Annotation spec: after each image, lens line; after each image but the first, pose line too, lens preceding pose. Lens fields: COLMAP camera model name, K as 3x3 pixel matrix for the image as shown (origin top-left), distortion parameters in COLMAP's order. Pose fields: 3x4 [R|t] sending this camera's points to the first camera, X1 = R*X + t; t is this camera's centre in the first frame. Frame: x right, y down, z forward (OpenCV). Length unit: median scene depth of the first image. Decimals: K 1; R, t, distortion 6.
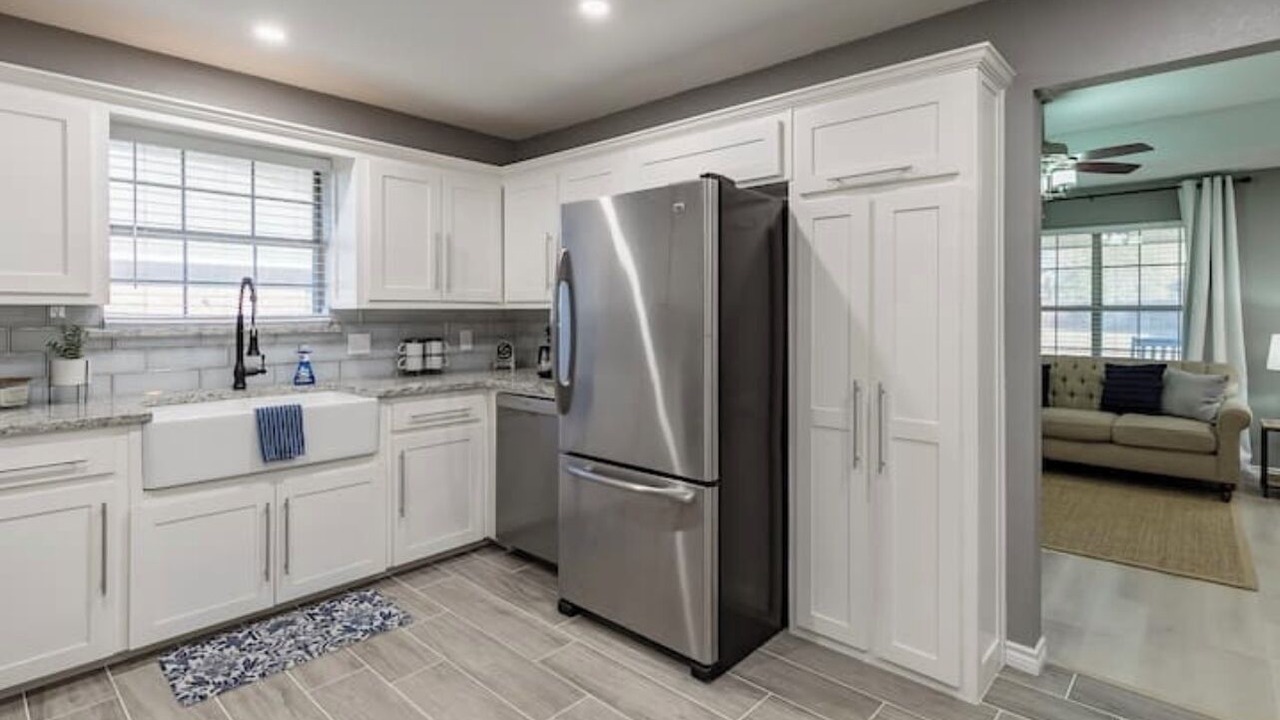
lens RADIAL K [[706.8, 0, 639.0], [0, 706.8, 314.4], [0, 0, 1]] dist [-0.002869, -0.000822]
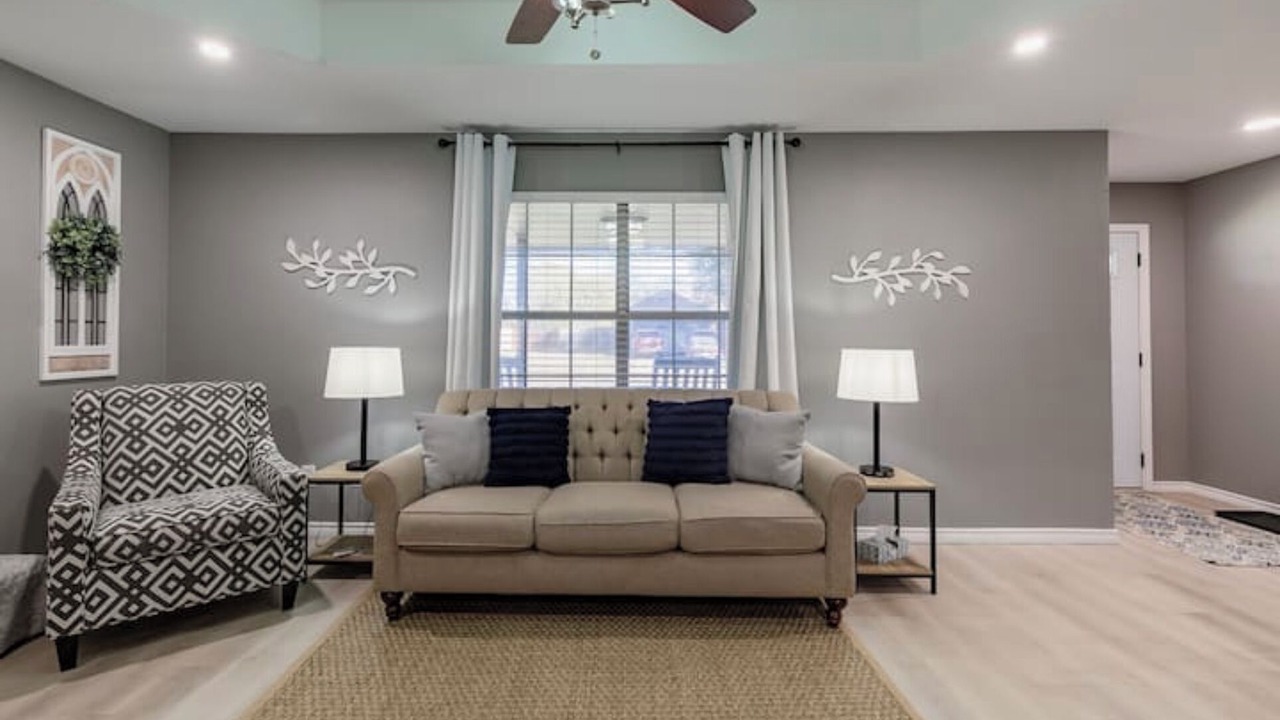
lens RADIAL K [[588.1, 0, 635.4], [0, 588.1, 344.8], [0, 0, 1]] dist [-0.000547, -0.000512]
pose [[0.755911, 0.001804, 0.654672, 0.314483], [-0.001722, 0.999998, -0.000767, 0.021380], [-0.654672, -0.000548, 0.755913, 0.615247]]
